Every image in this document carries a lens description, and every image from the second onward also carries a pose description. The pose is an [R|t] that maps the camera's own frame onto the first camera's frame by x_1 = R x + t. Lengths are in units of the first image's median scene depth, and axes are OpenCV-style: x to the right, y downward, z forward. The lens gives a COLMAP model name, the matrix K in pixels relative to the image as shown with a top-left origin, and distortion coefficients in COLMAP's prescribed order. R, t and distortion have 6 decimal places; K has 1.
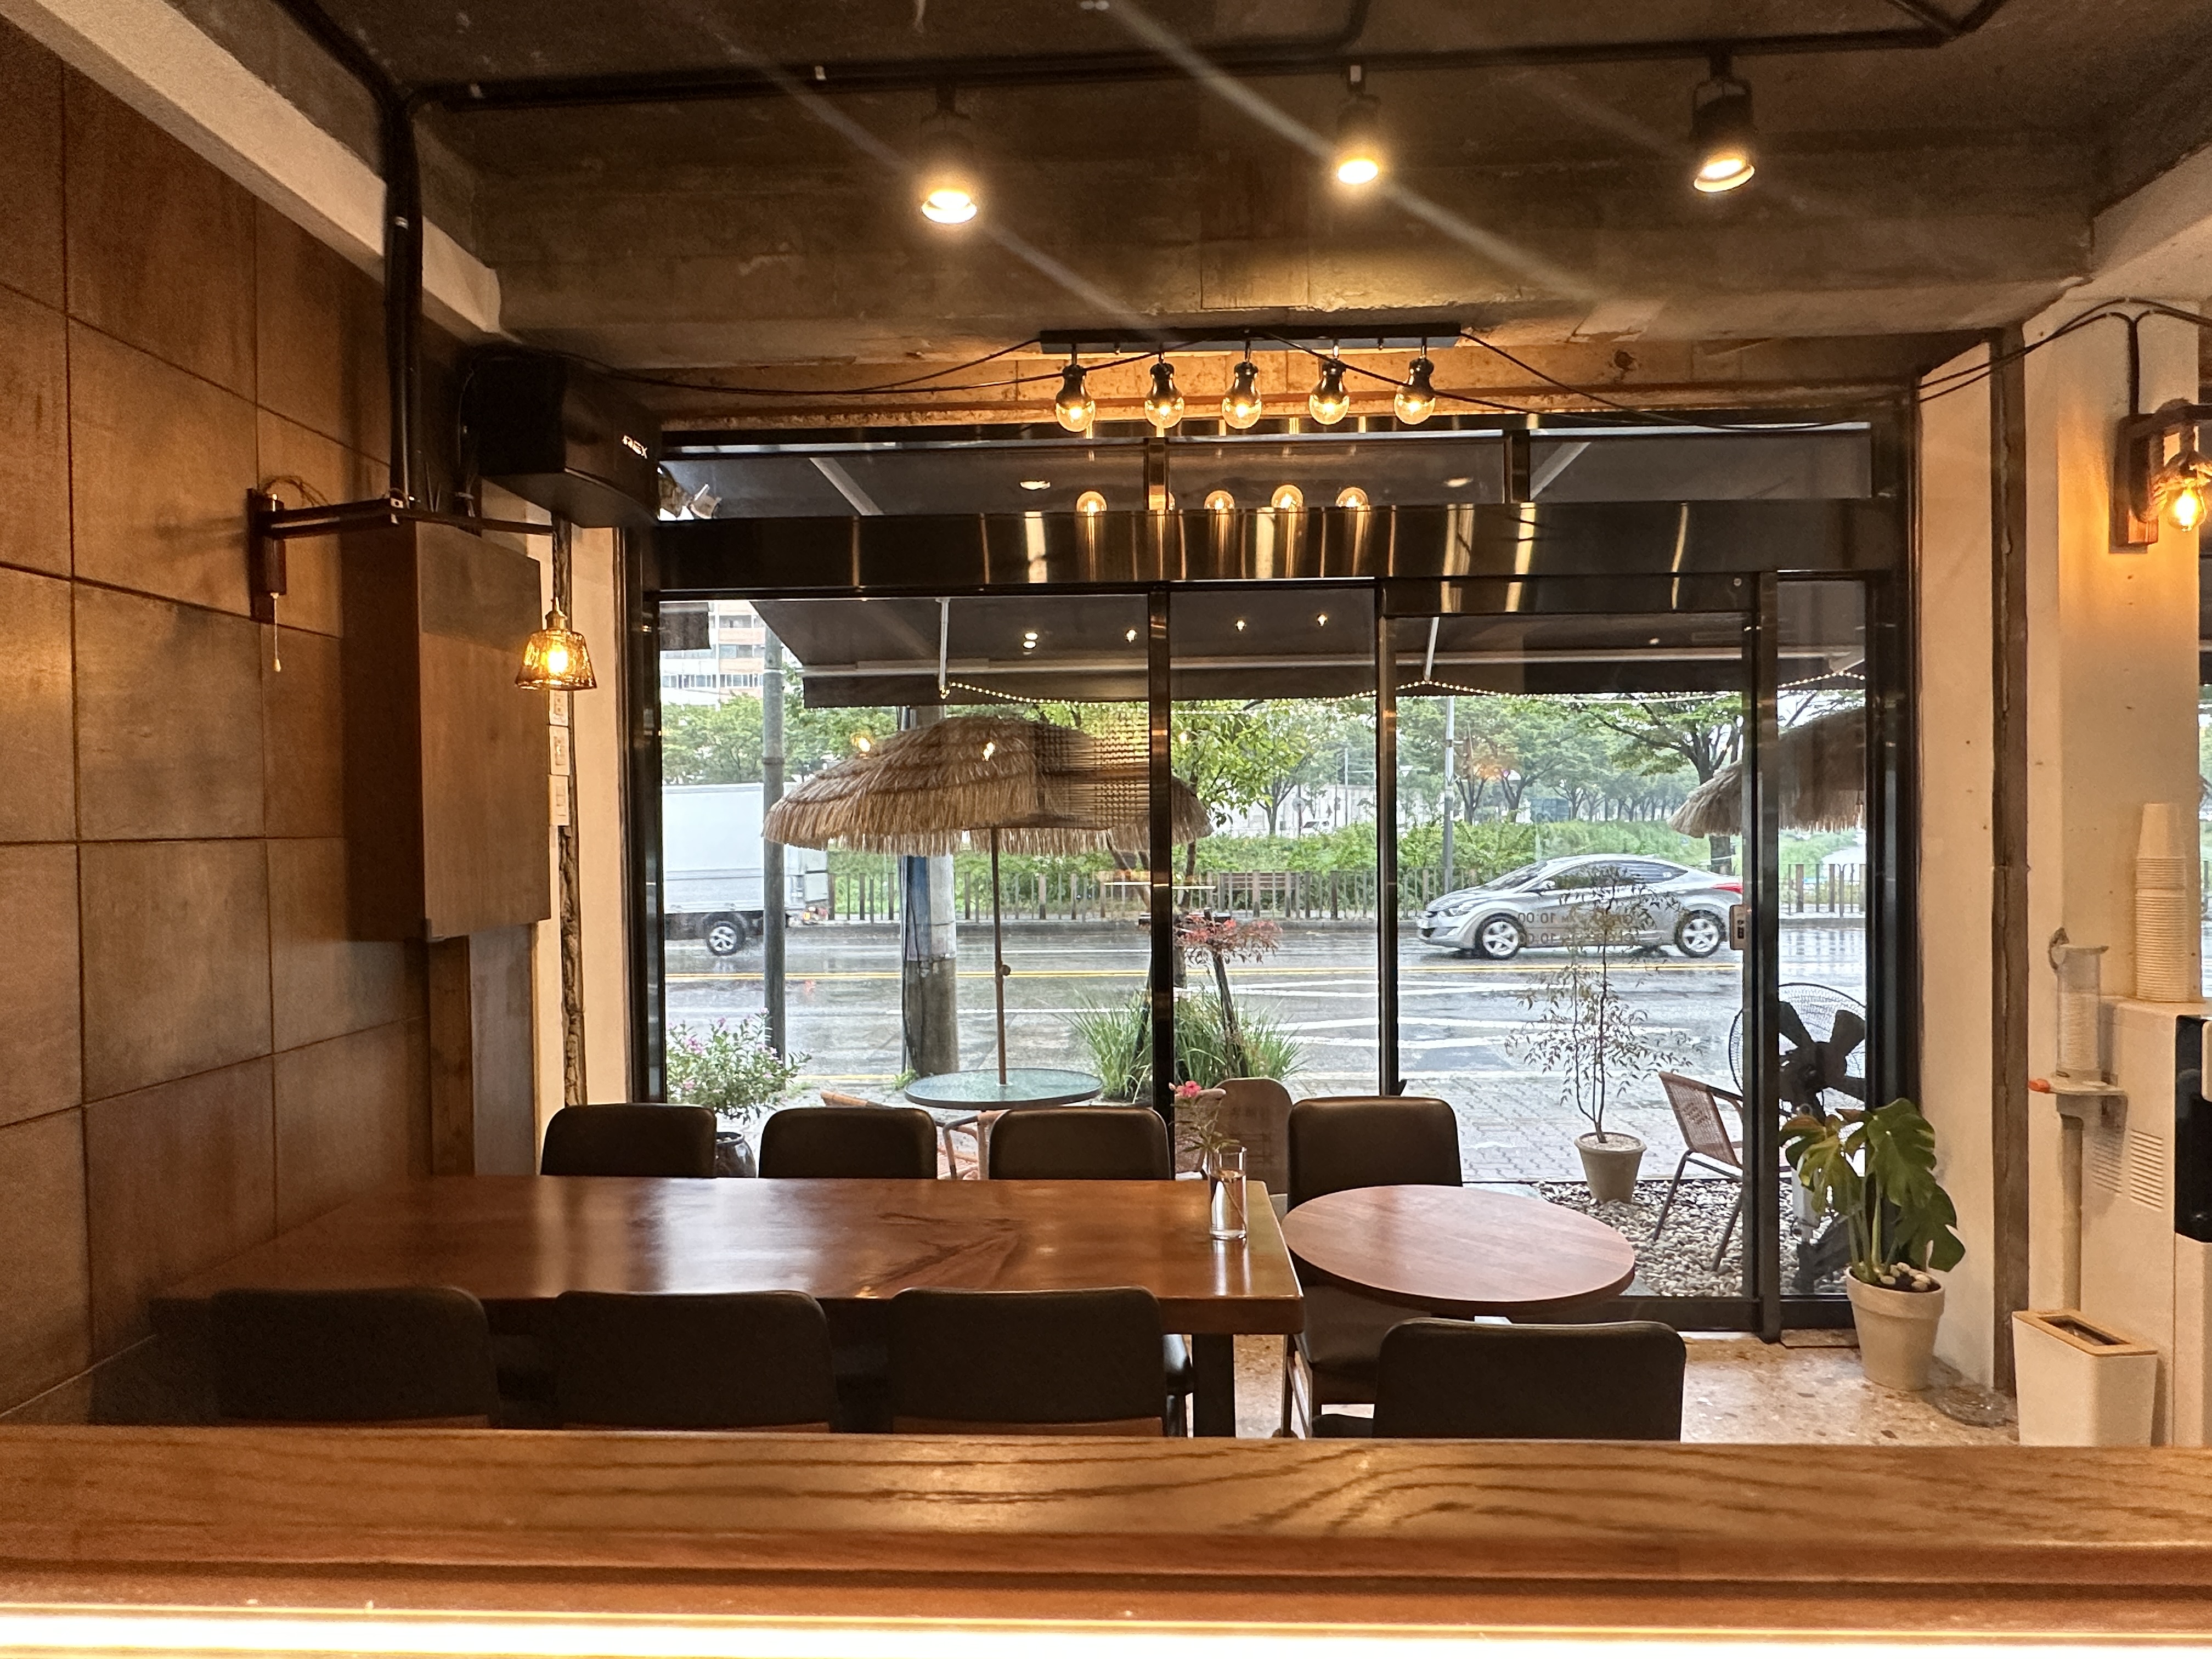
lens RADIAL K [[1213.6, 0, 1110.0], [0, 1213.6, 832.5], [0, 0, 1]] dist [-0.000849, -0.001540]
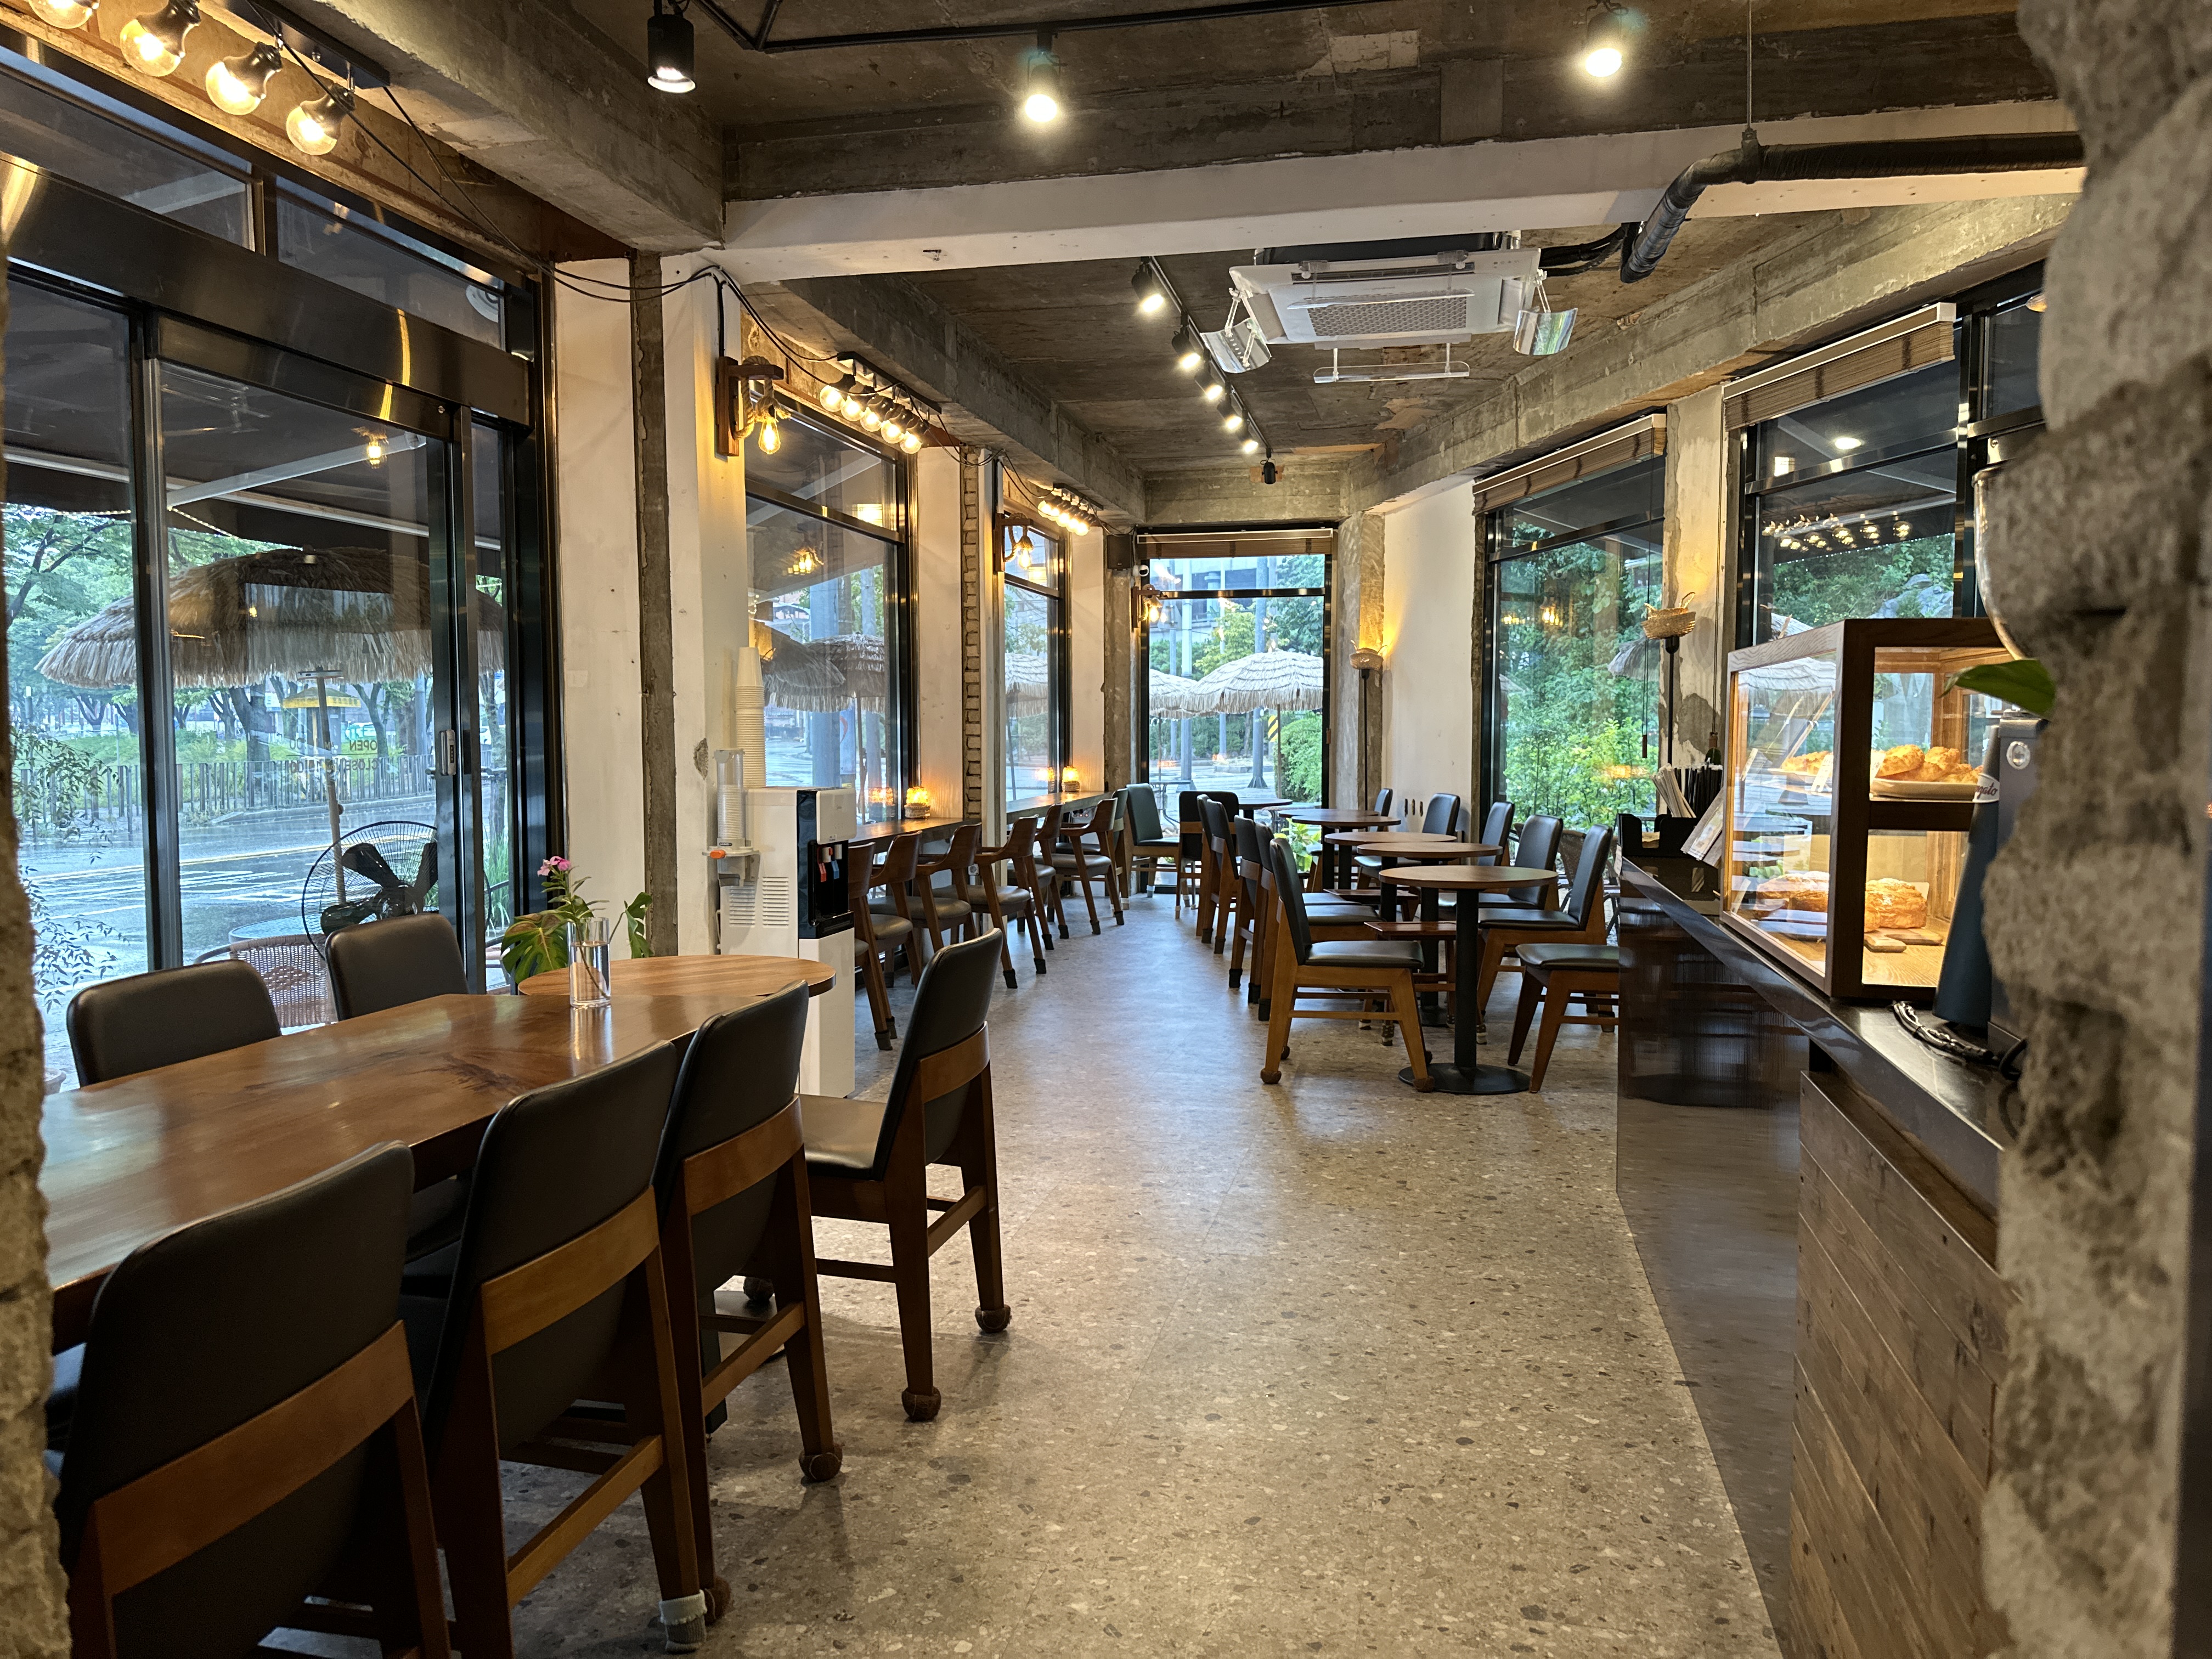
lens RADIAL K [[1568.1, 0, 1117.8], [0, 1568.1, 832.8], [0, 0, 1]] dist [0.010913, 0.004201]
pose [[0.183942, -0.054431, 0.981429, -0.723995], [-0.000067, 0.998465, 0.055388, 0.076978], [-0.982937, -0.010254, 0.183656, 0.215344]]
